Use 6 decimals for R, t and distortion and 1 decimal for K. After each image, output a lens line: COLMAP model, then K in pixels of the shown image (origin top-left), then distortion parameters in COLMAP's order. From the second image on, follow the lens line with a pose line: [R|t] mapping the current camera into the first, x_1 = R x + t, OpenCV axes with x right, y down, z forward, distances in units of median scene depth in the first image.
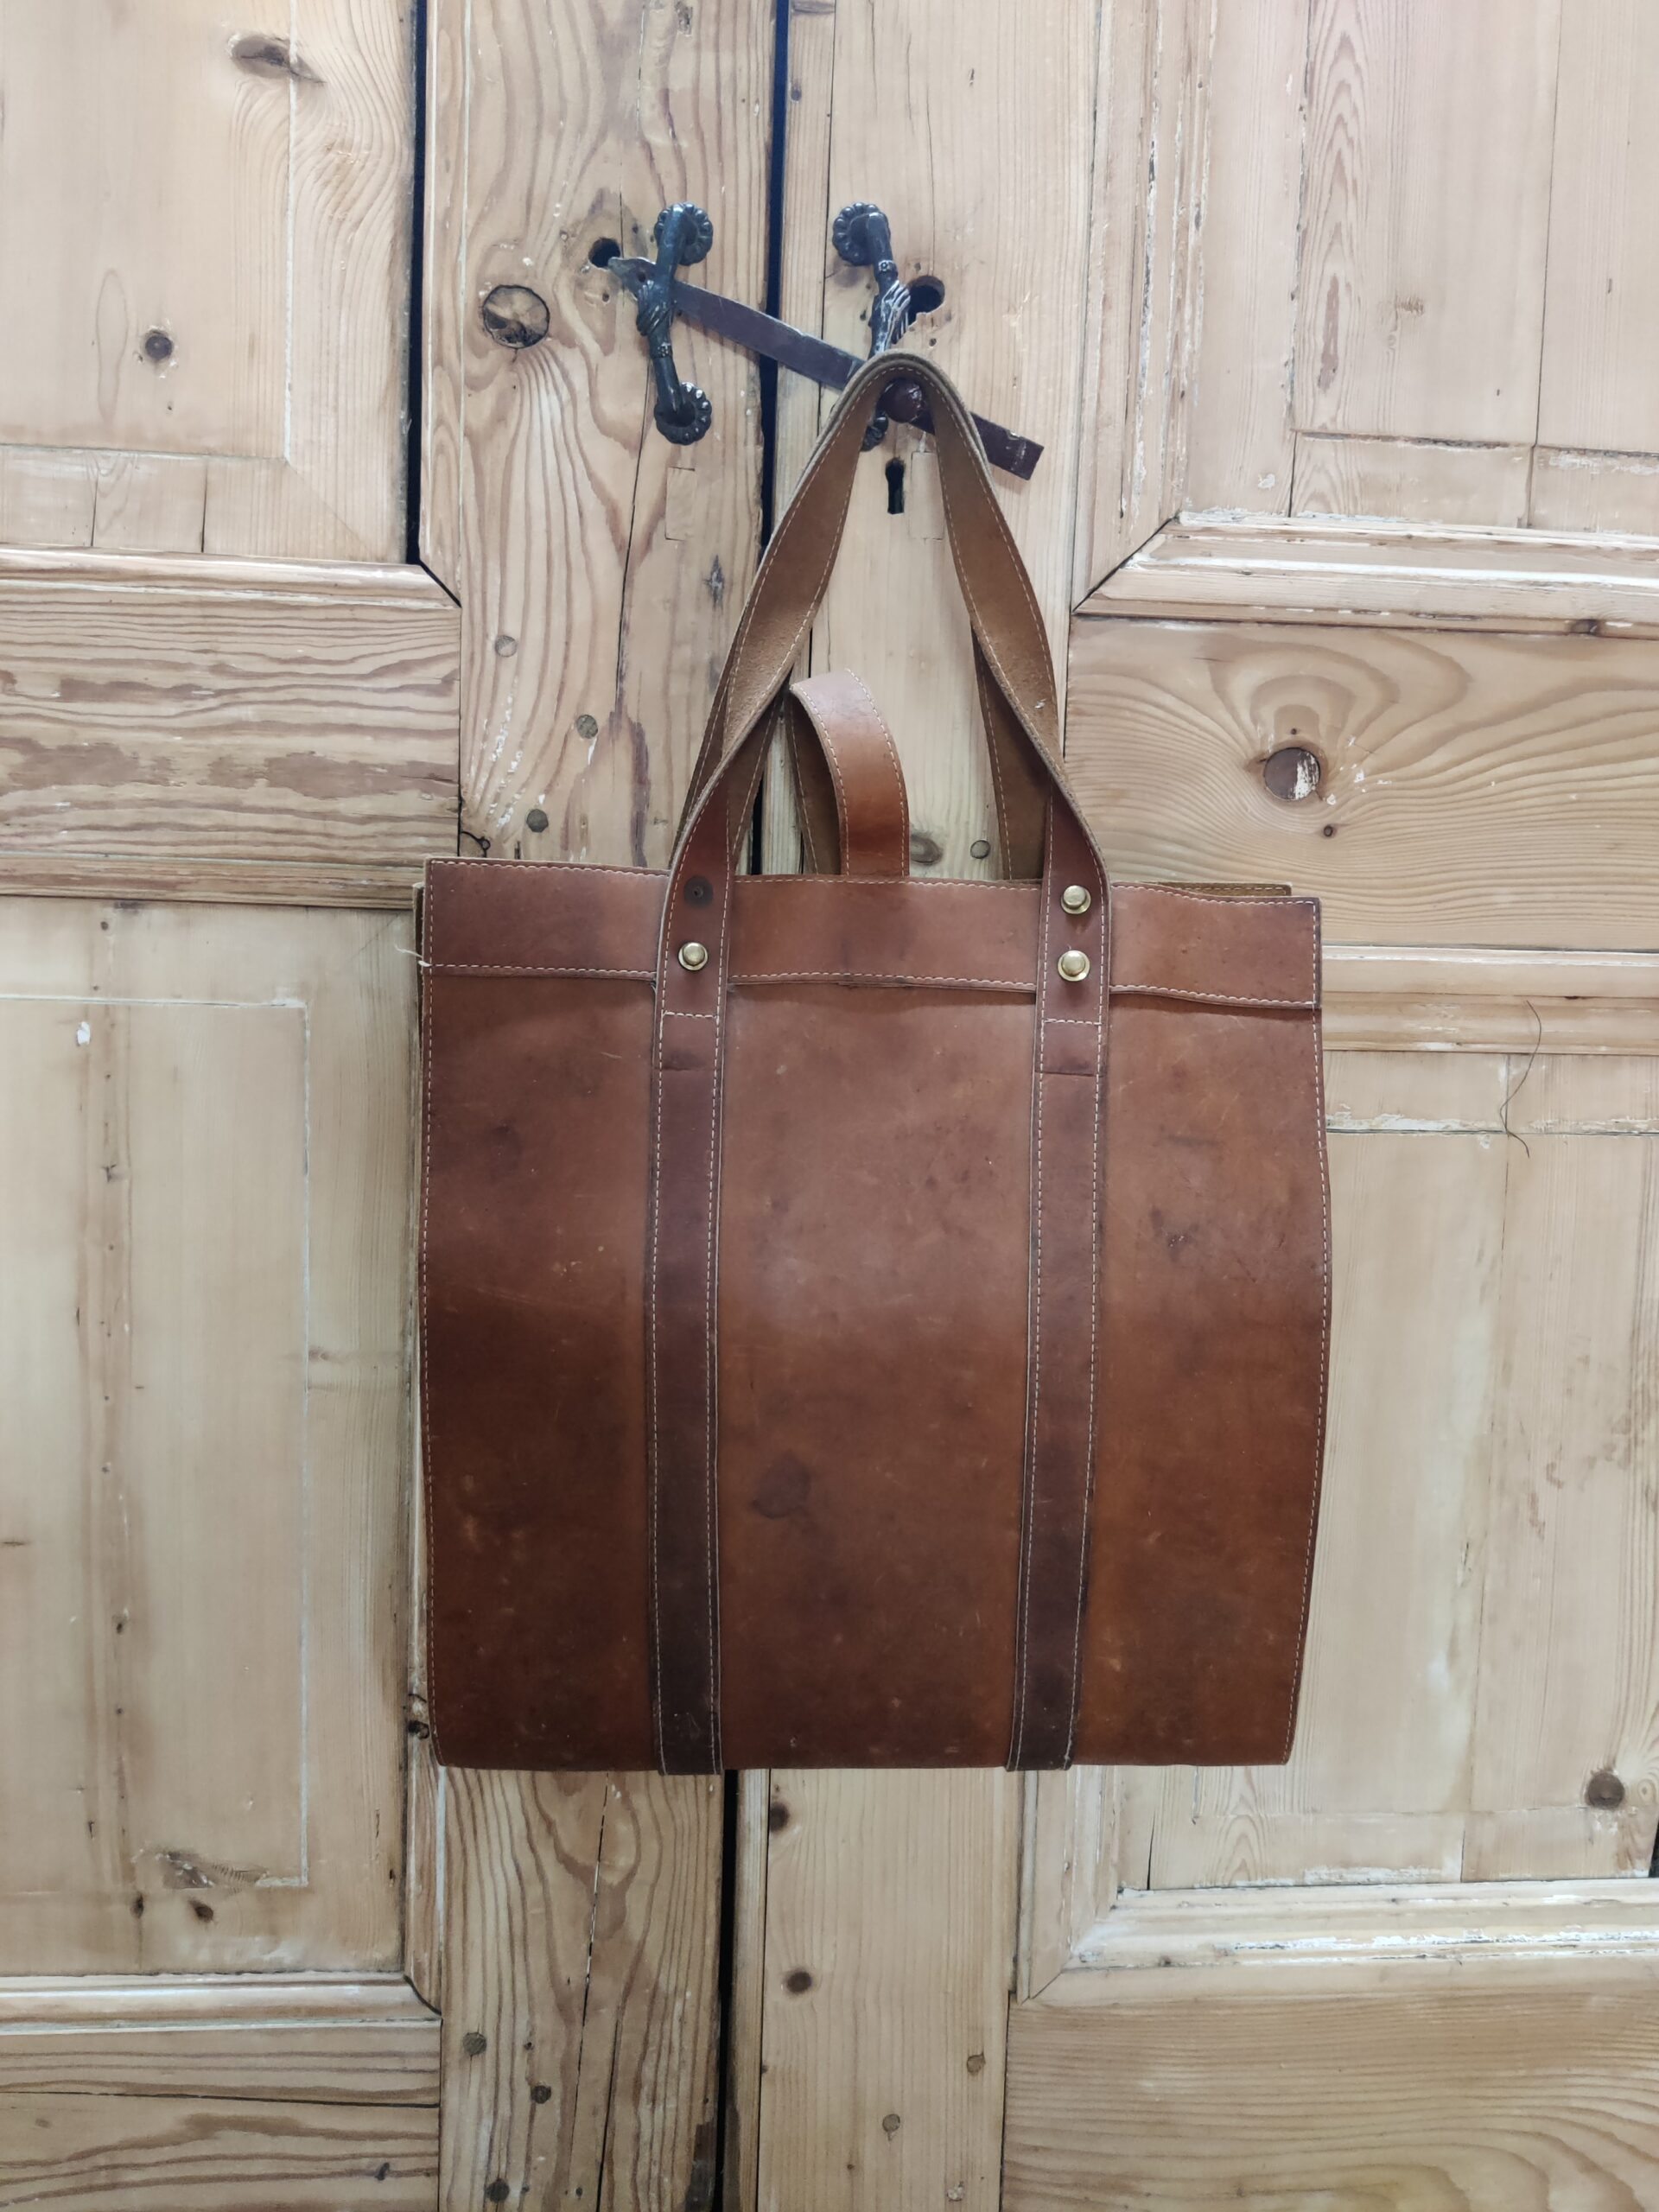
lens RADIAL K [[1700.9, 0, 845.0], [0, 1700.9, 1093.0], [0, 0, 1]] dist [-0.008383, -0.010075]
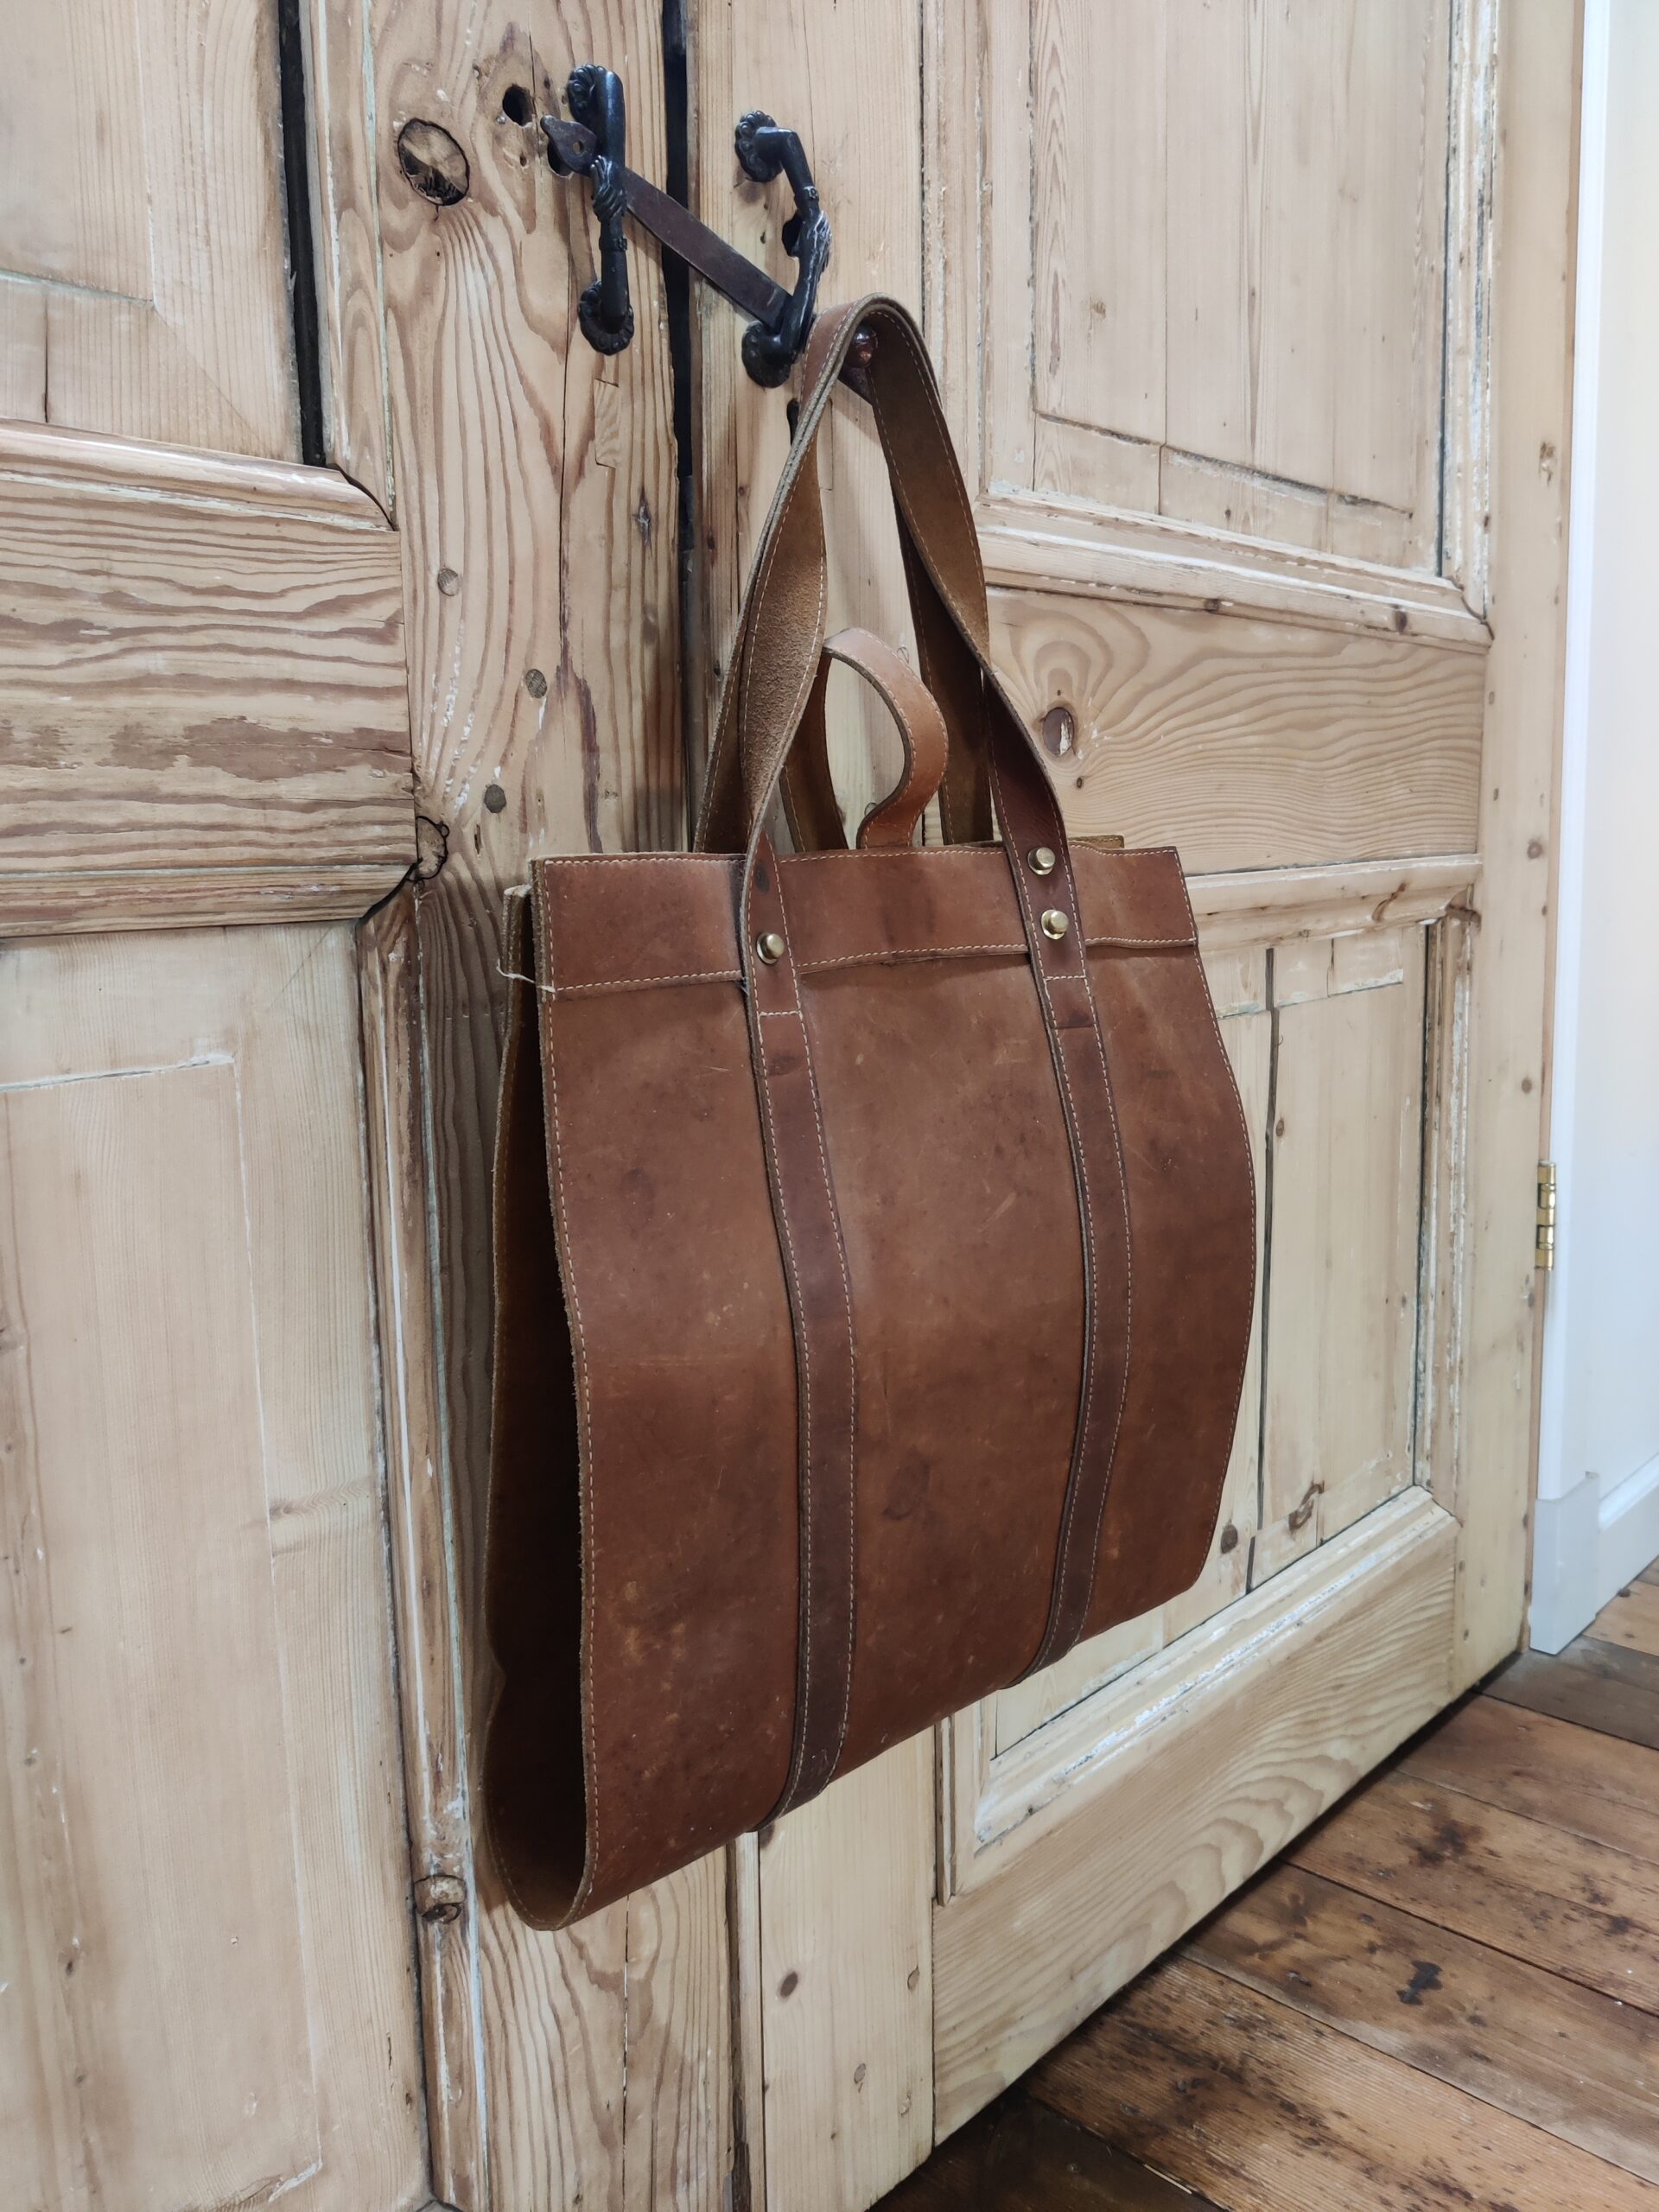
lens RADIAL K [[1700.9, 0, 812.1], [0, 1700.9, 1079.0], [0, 0, 1]] dist [-0.008383, -0.010075]
pose [[0.751343, -0.141142, 0.644642, -0.611634], [0.104497, 0.989981, 0.094959, -0.087434], [-0.651586, -0.003984, 0.758564, 0.272830]]
